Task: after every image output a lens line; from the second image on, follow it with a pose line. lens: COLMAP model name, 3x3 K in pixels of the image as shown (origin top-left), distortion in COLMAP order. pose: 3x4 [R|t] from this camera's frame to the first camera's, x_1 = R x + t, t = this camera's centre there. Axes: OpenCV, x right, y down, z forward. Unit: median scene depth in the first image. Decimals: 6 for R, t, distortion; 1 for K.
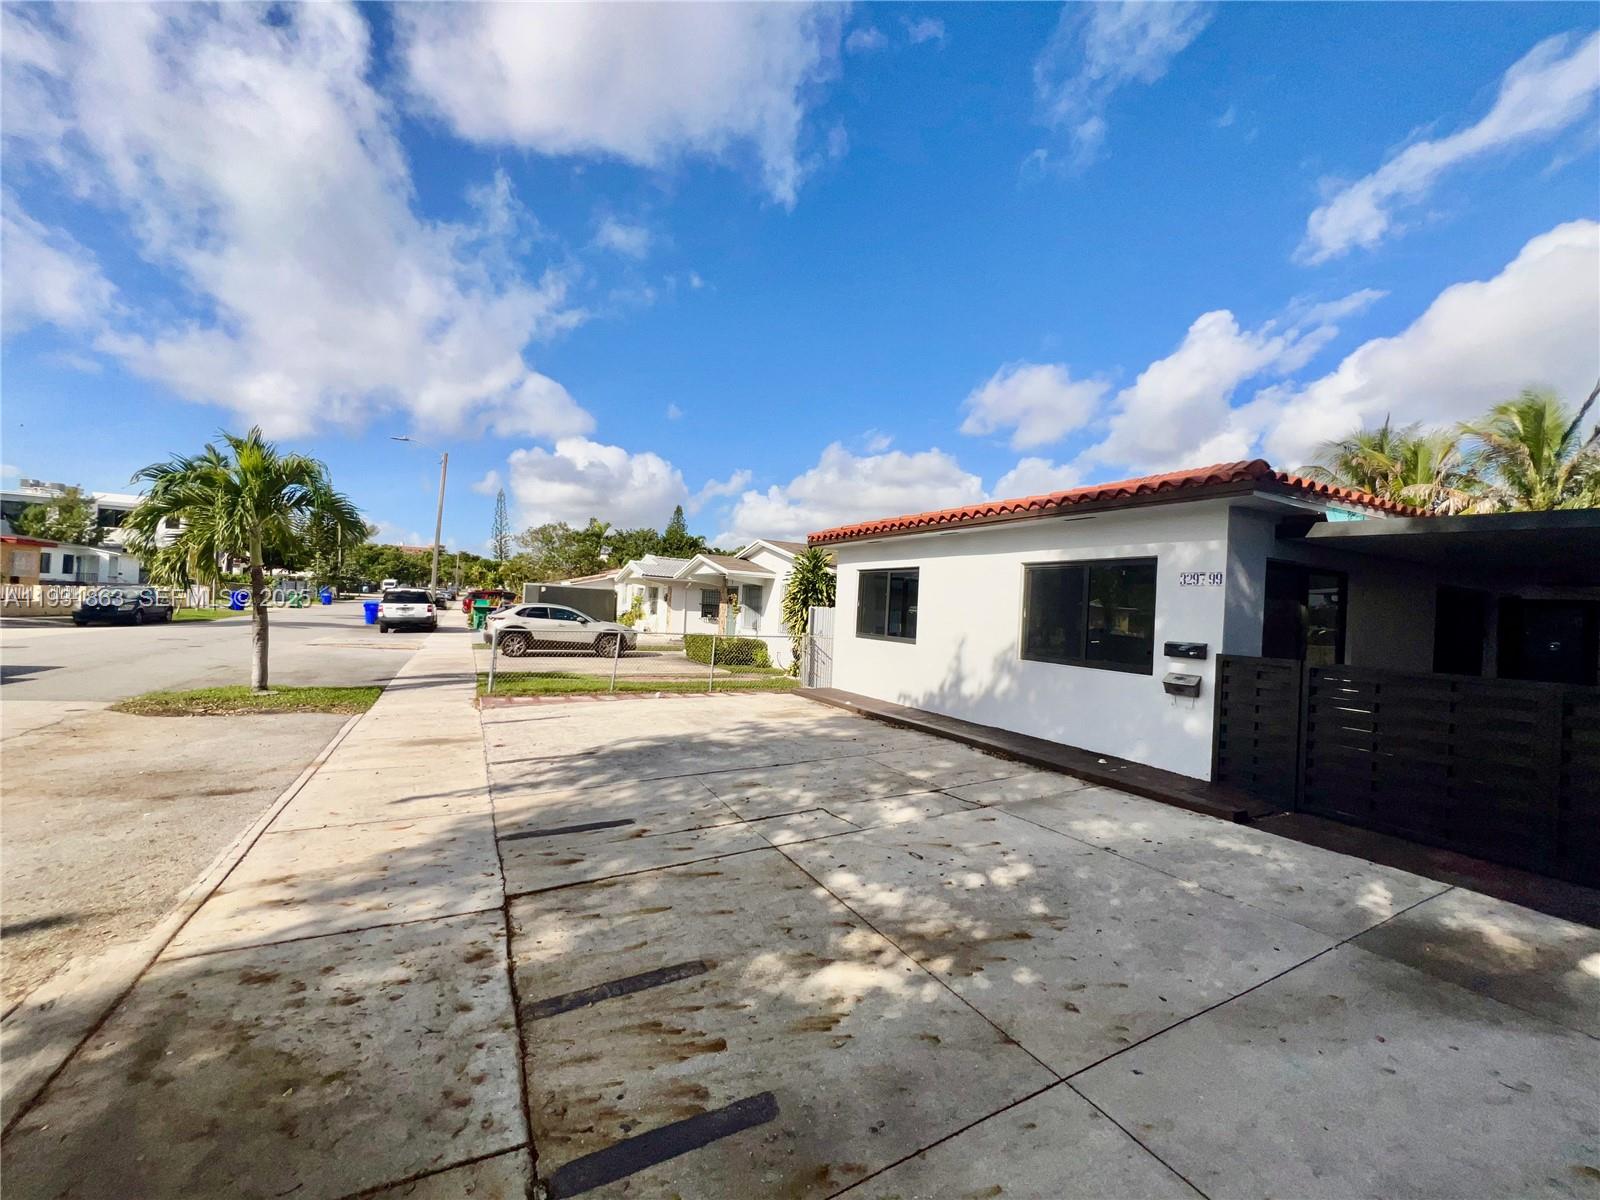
lens RADIAL K [[637.6, 0, 799.7], [0, 637.6, 603.2], [0, 0, 1]] dist [-0.003557, 0.000562]
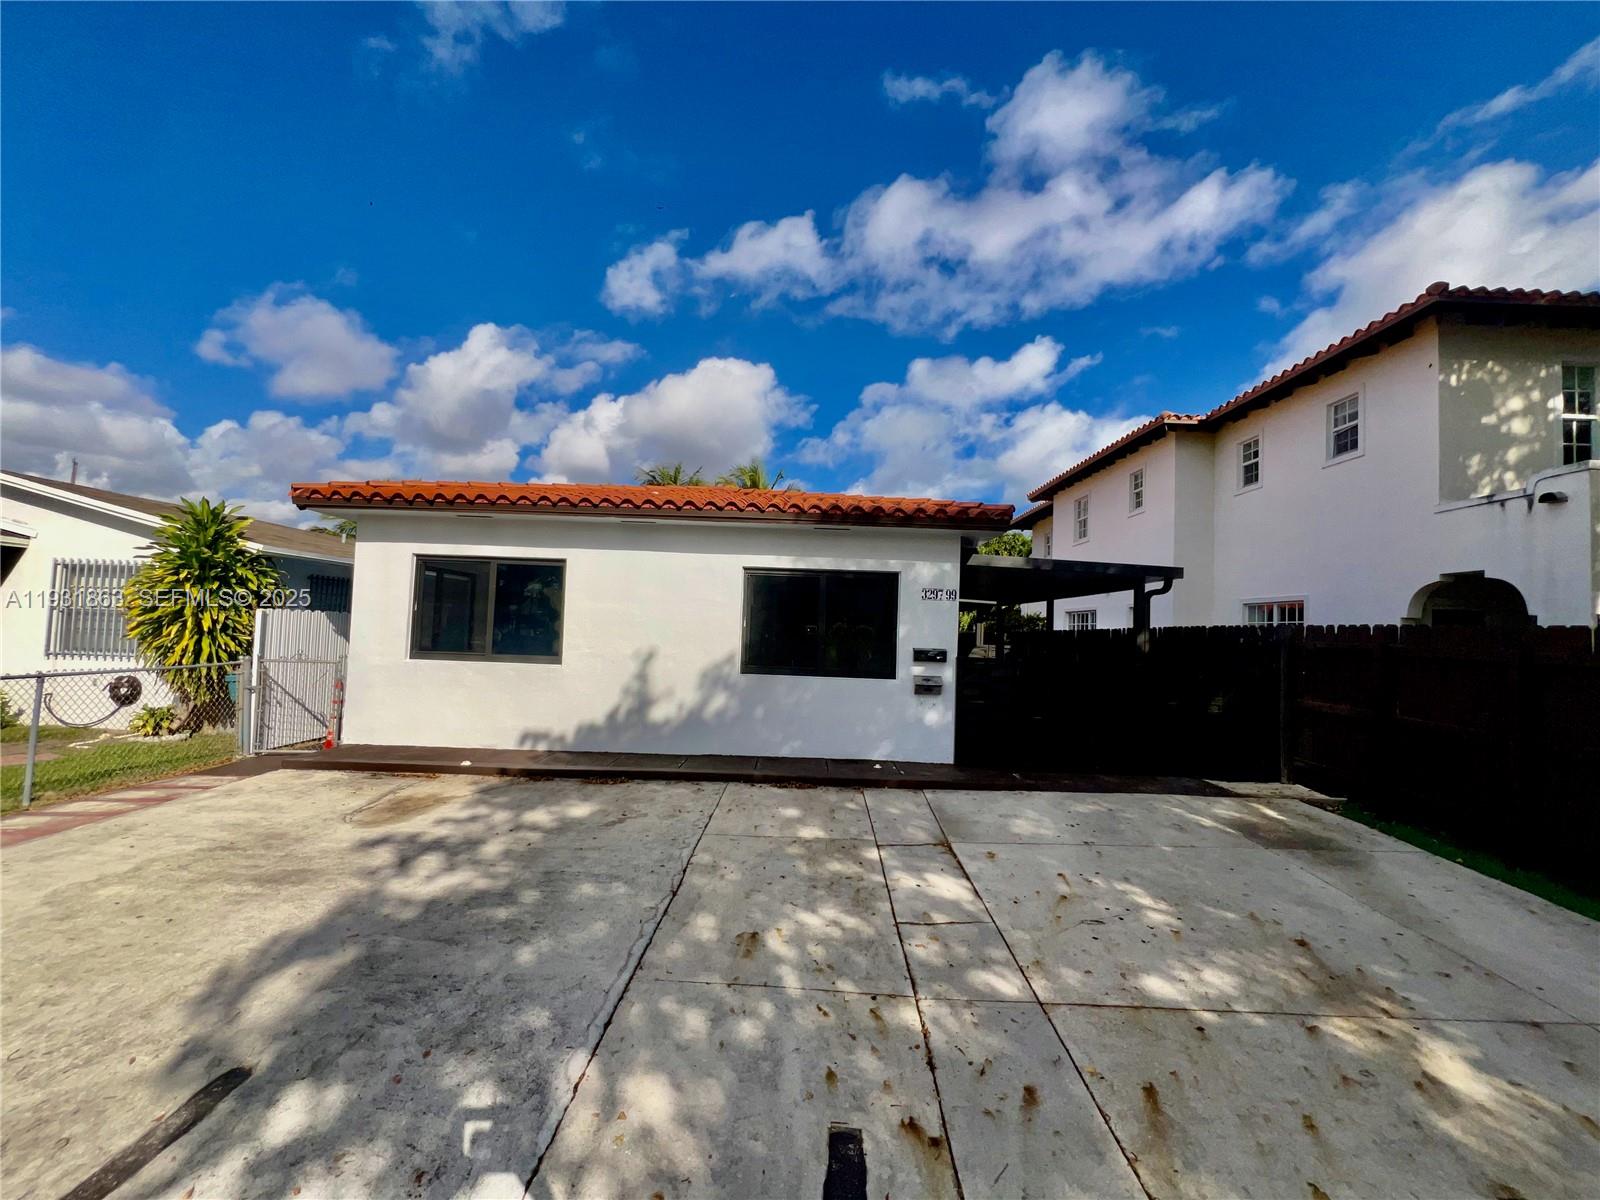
lens RADIAL K [[638.4, 0, 801.0], [0, 638.4, 616.5], [0, 0, 1]] dist [-0.000422, -0.000003]
pose [[0.488630, -0.018099, 0.872303, -0.535095], [-0.015993, 0.999431, 0.029696, -0.028023], [-0.872344, -0.028461, 0.488063, 0.653784]]
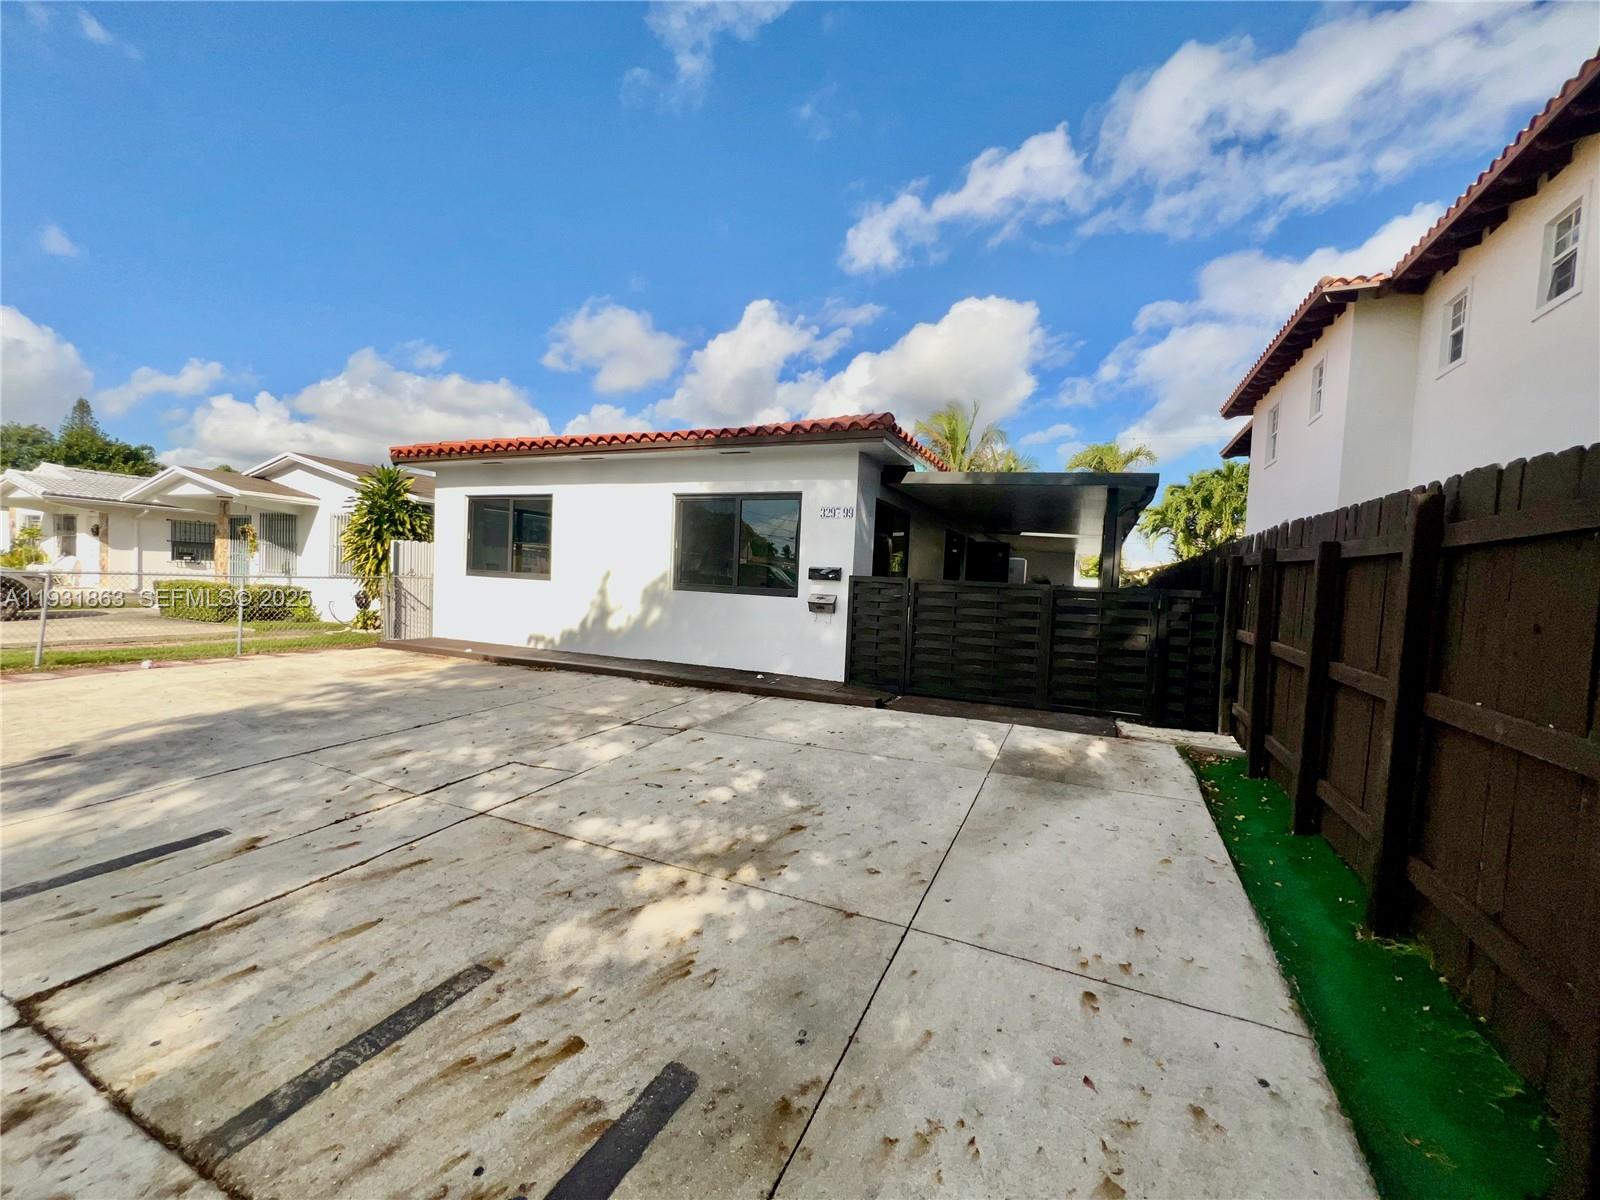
lens RADIAL K [[637.6, 0, 799.7], [0, 637.6, 603.2], [0, 0, 1]] dist [-0.003557, 0.000562]
pose [[0.794641, -0.040055, 0.605756, -0.142256], [-0.009337, 0.996897, 0.078166, 0.038030], [-0.607007, -0.067770, 0.791801, 0.102327]]
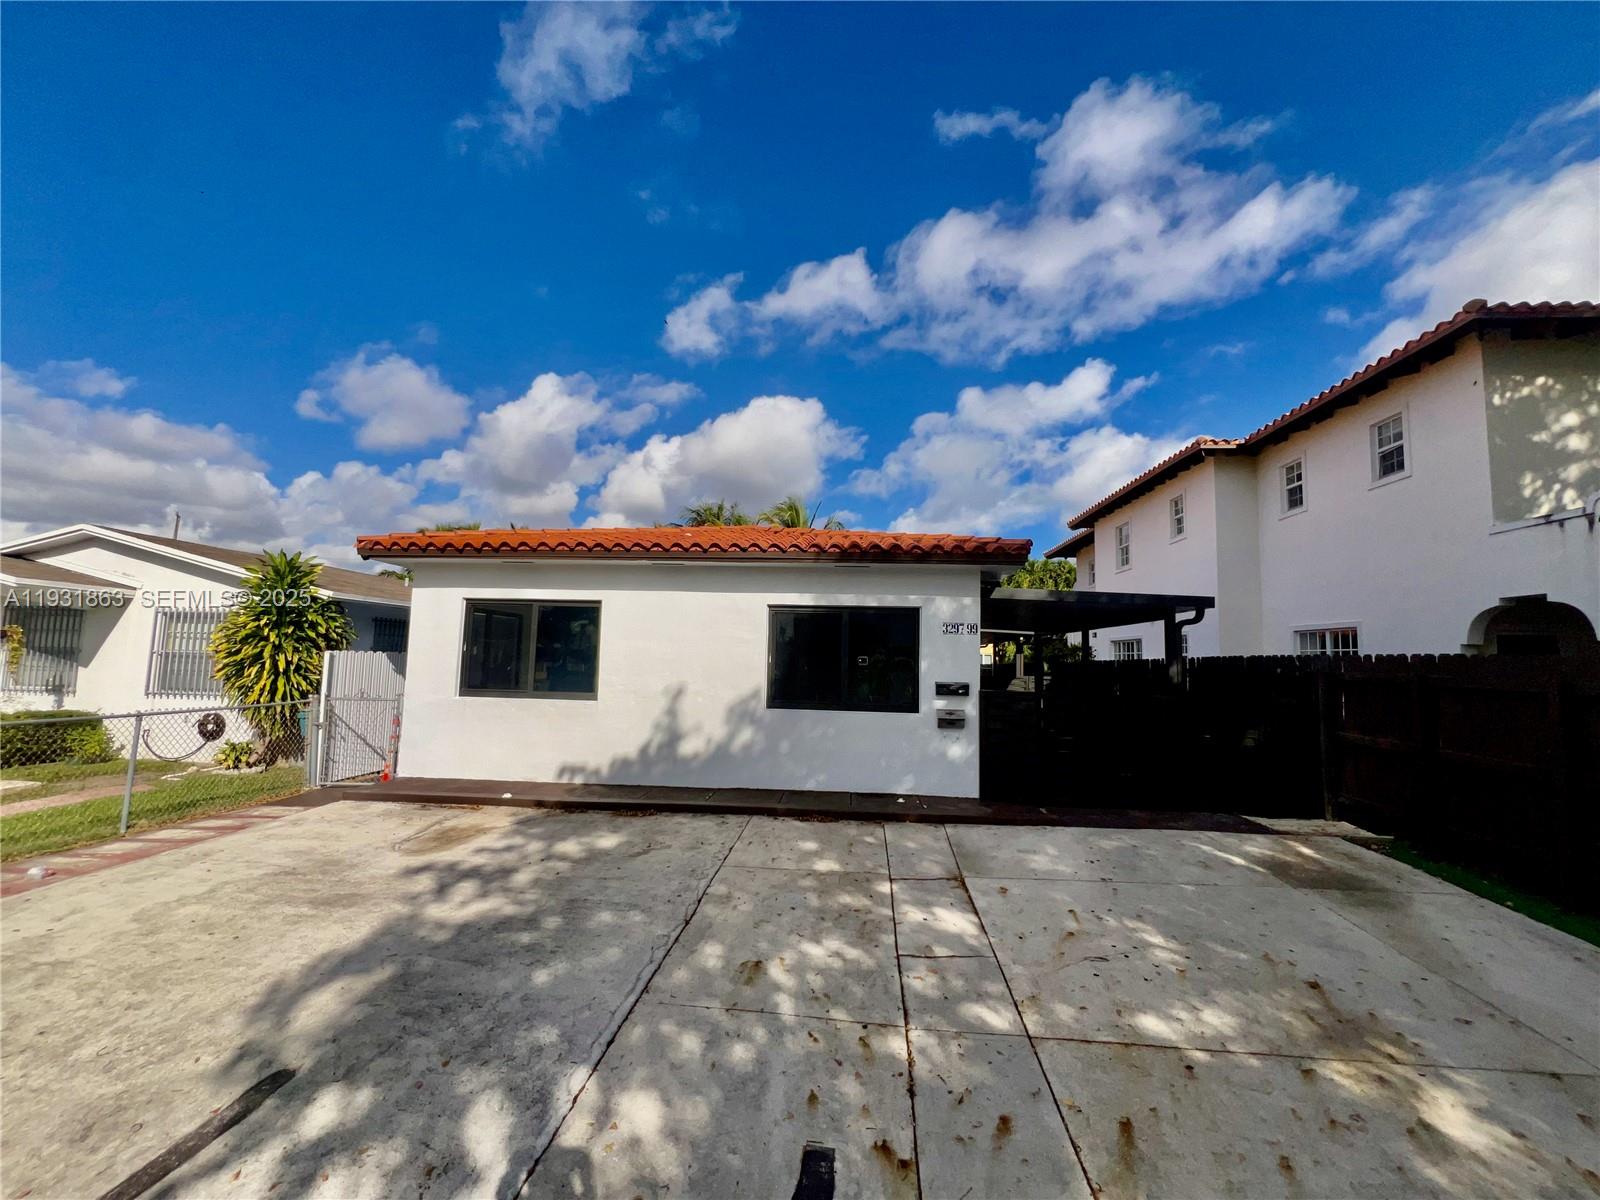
lens RADIAL K [[640.1, 0, 800.6], [0, 640.1, 617.9], [0, 0, 1]] dist [-0.000717, 0.000049]
pose [[0.552732, 0.013583, 0.833248, -0.542256], [-0.000551, 0.999873, -0.015933, -0.038607], [-0.833359, 0.008347, 0.552670, 0.594713]]
